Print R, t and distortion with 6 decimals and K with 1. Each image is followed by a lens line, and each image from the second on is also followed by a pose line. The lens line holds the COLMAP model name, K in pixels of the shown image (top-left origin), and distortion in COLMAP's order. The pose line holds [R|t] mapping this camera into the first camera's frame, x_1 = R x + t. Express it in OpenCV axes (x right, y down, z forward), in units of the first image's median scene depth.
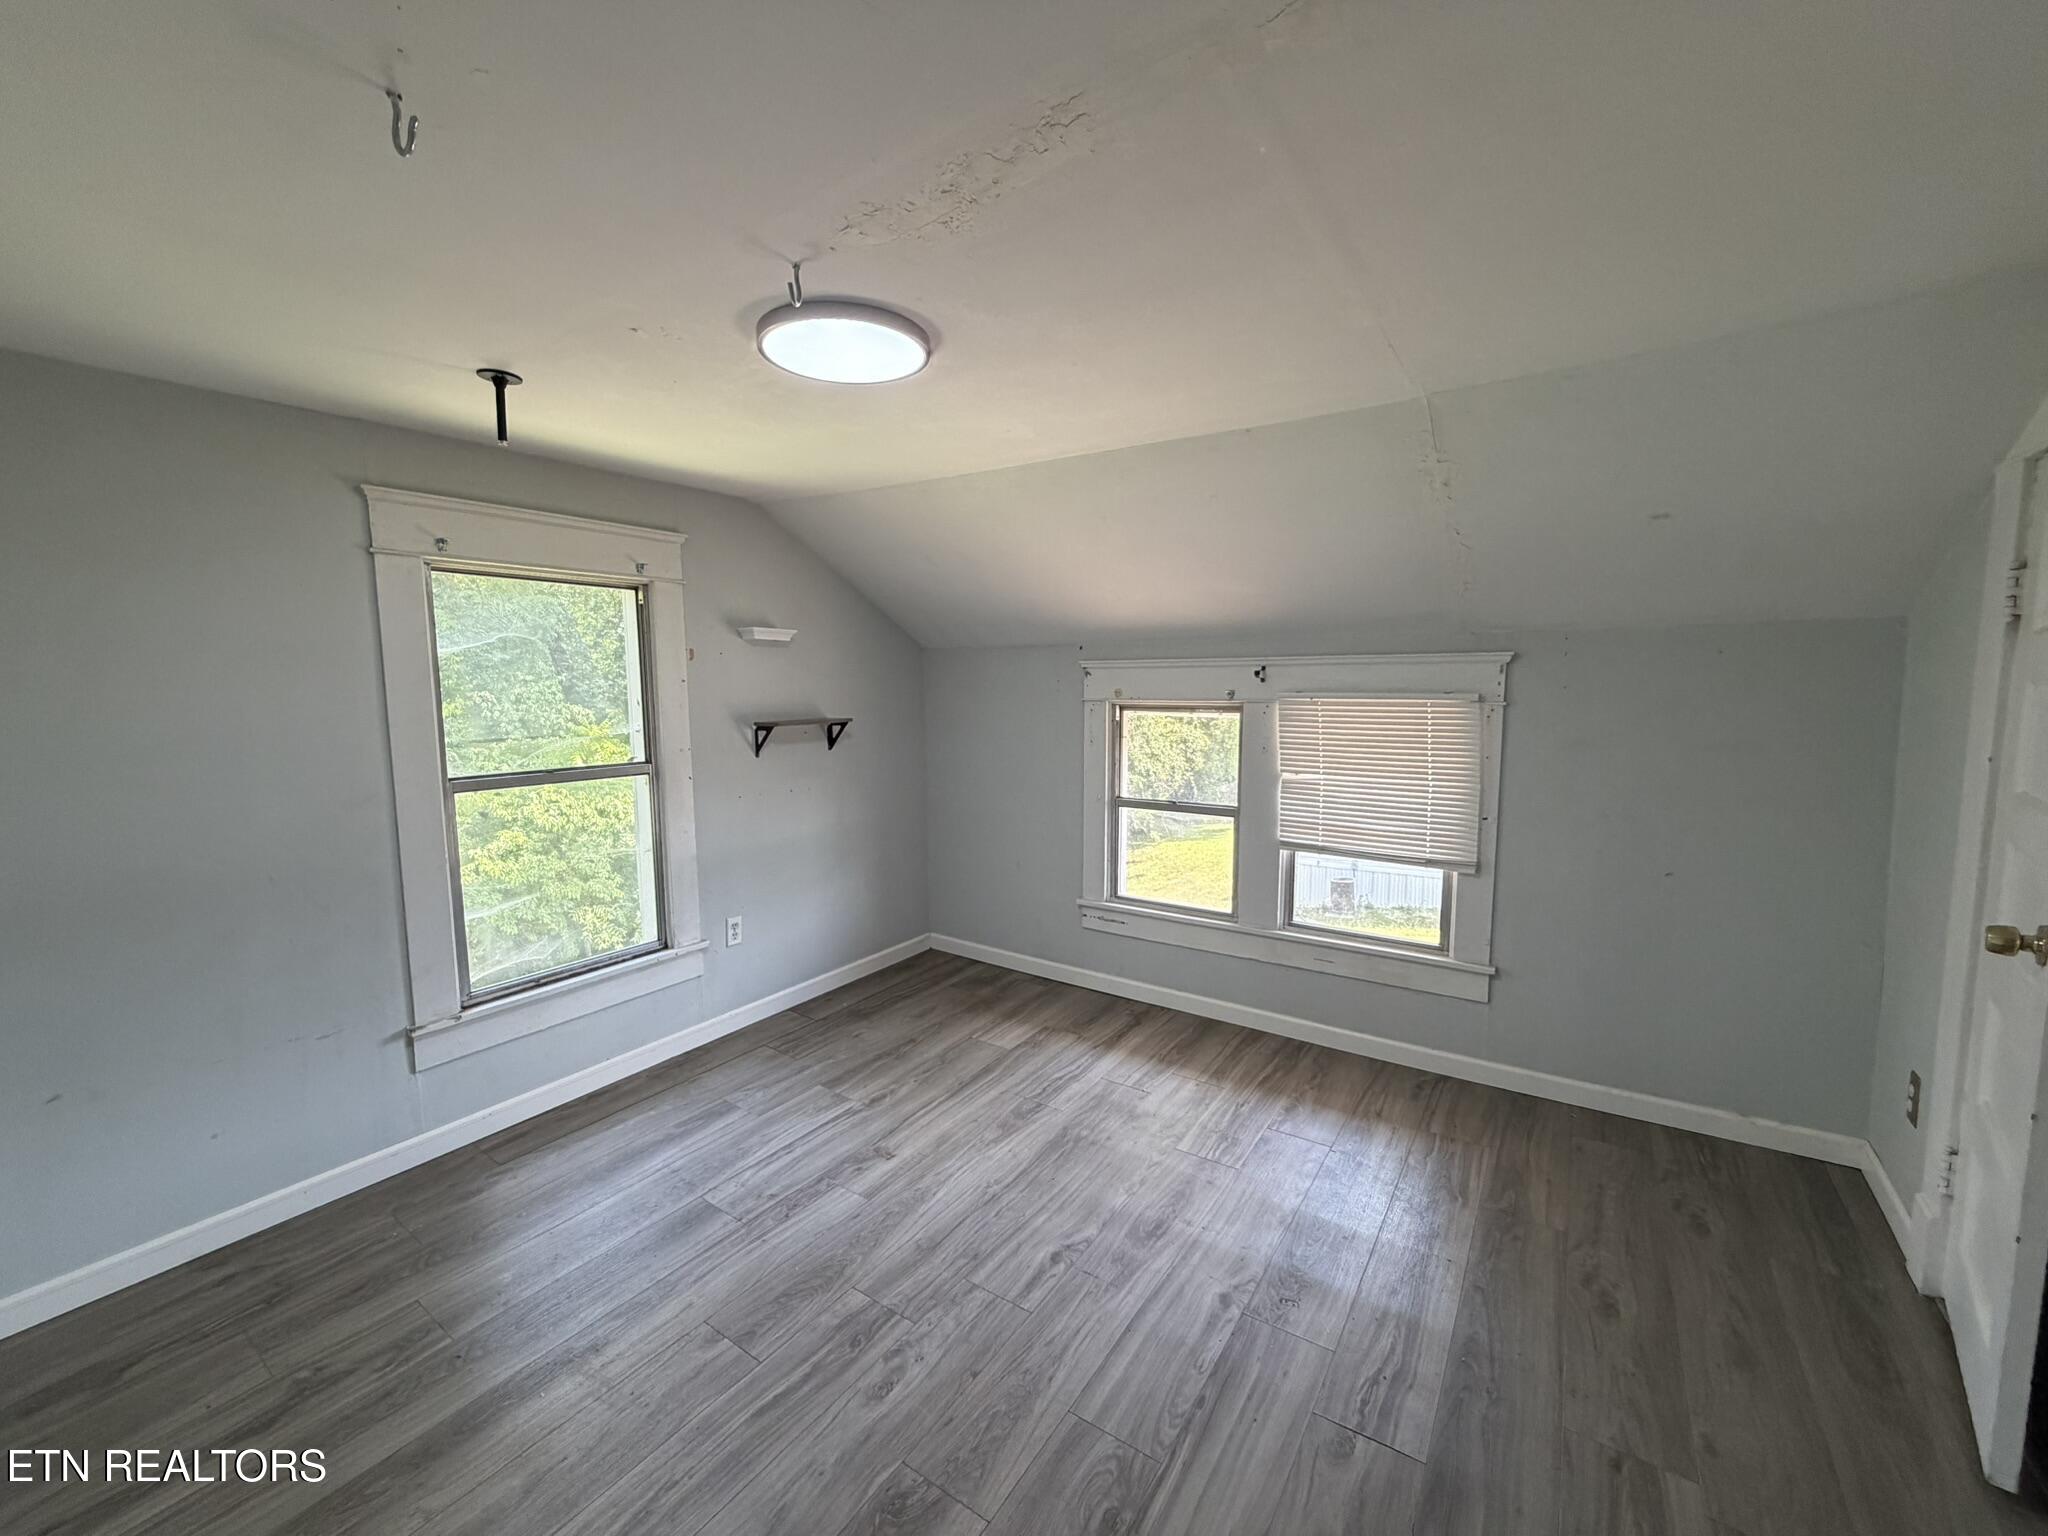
lens RADIAL K [[819.1, 0, 1024.3], [0, 819.1, 766.3], [0, 0, 1]] dist [-0.001265, -0.000150]
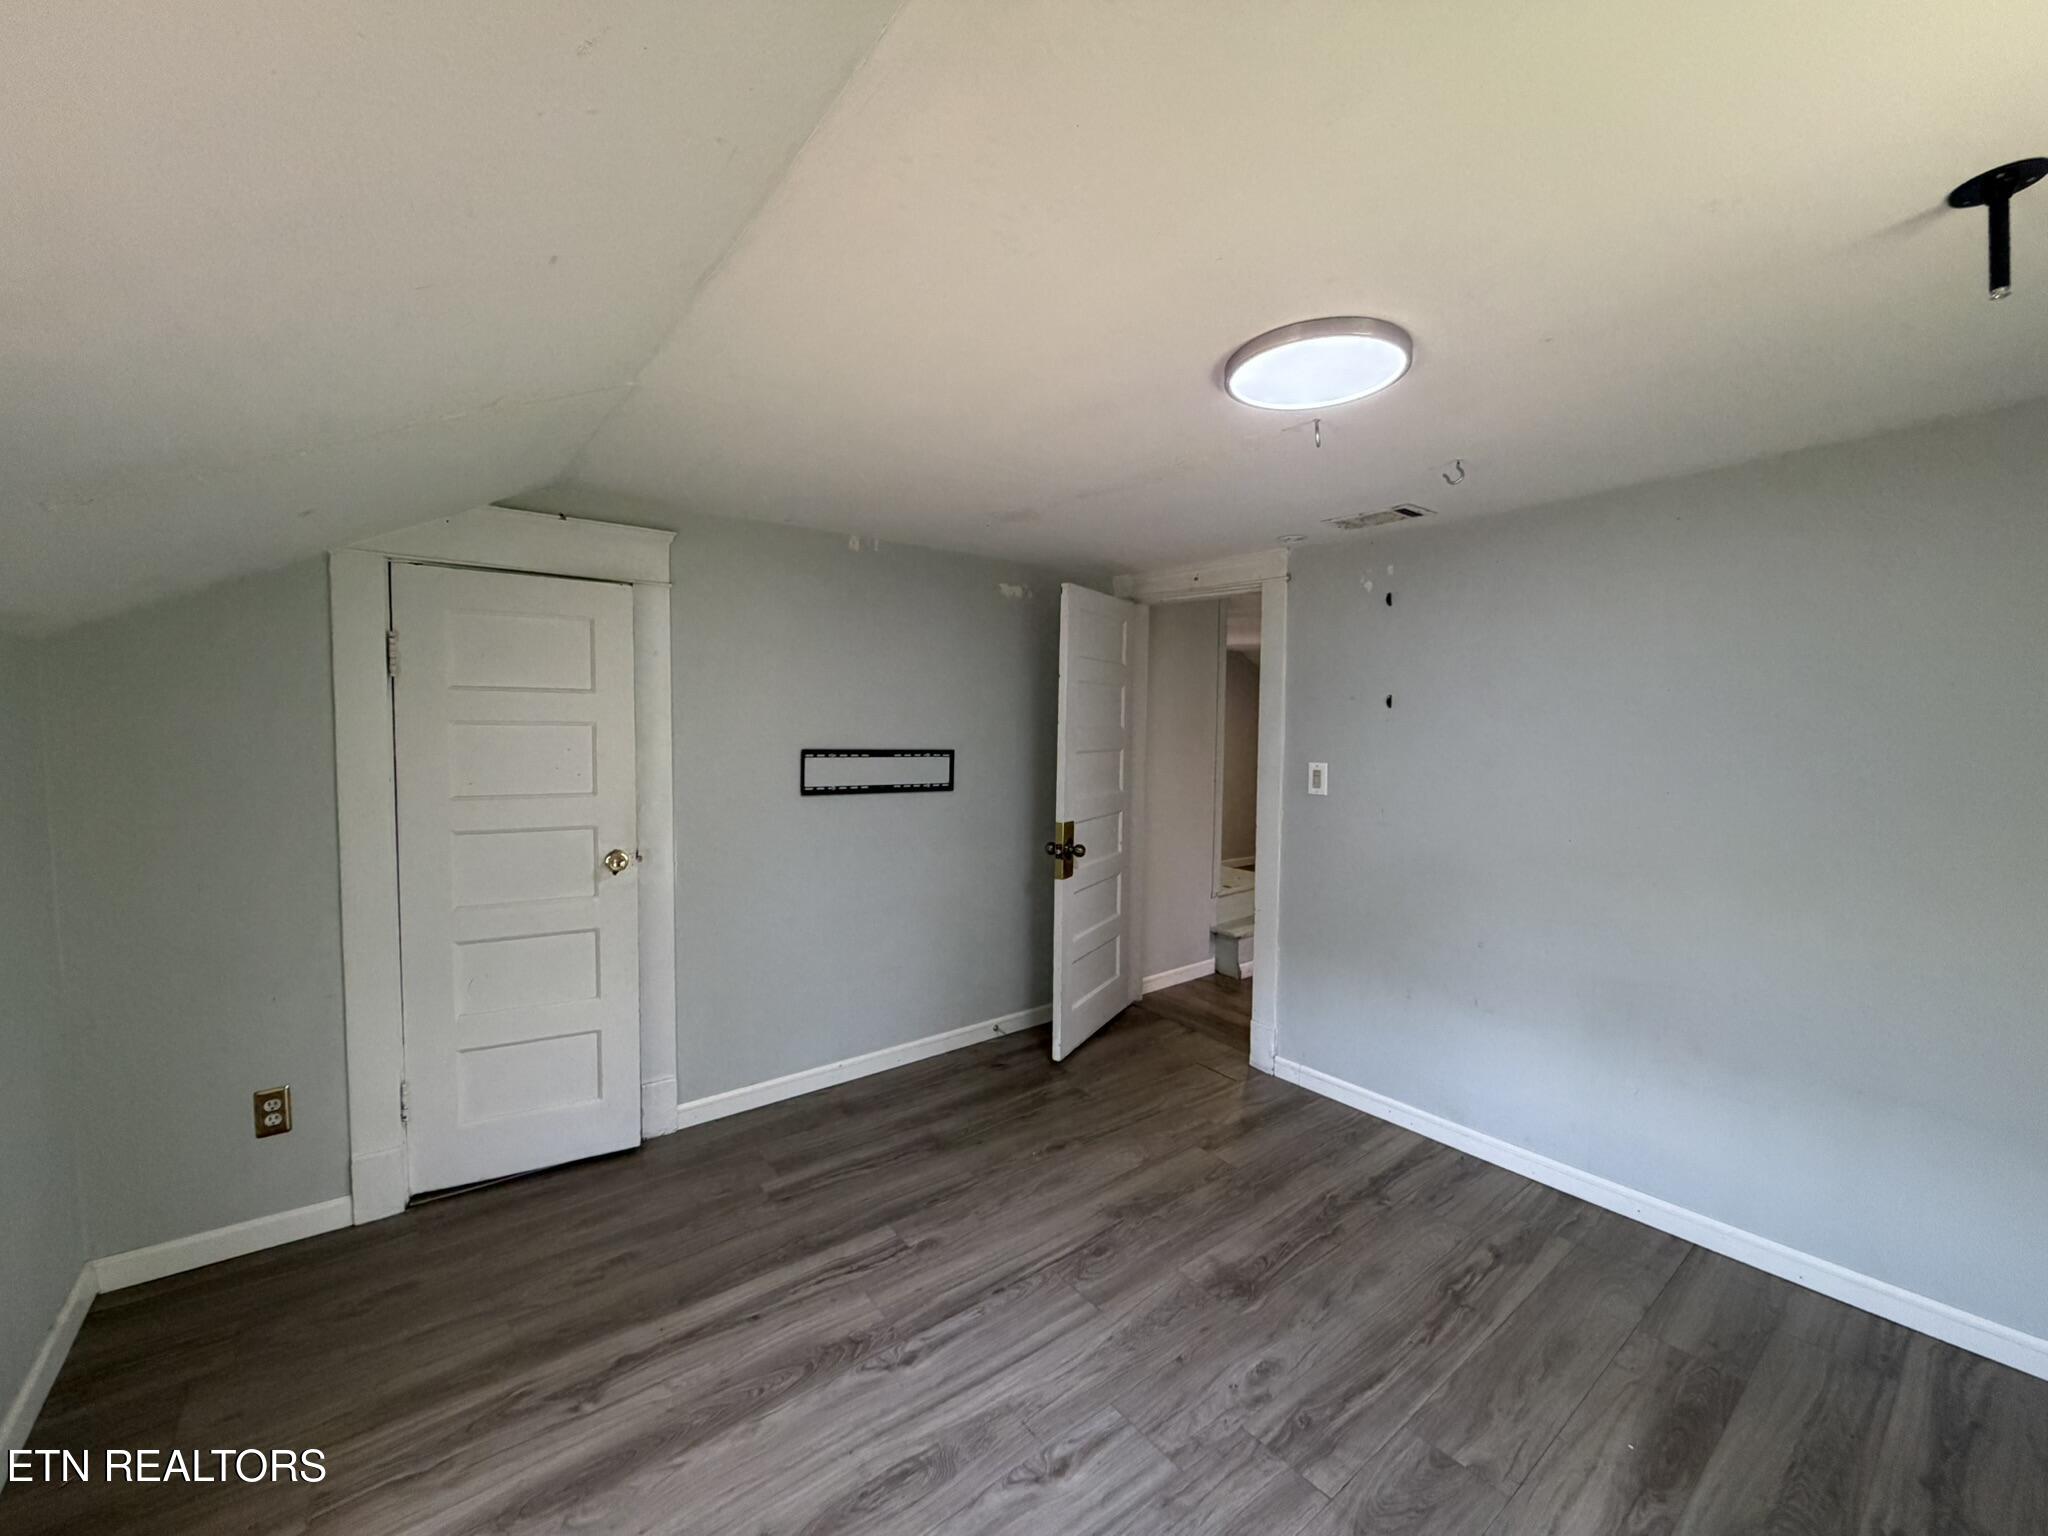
lens RADIAL K [[819.1, 0, 1022.5], [0, 819.1, 774.5], [0, 0, 1]] dist [-0.001265, -0.000150]
pose [[-0.953538, -0.011770, 0.301041, -0.160452], [0.032995, 0.989146, 0.143183, -0.155911], [-0.299459, 0.146463, -0.942800, 1.761054]]
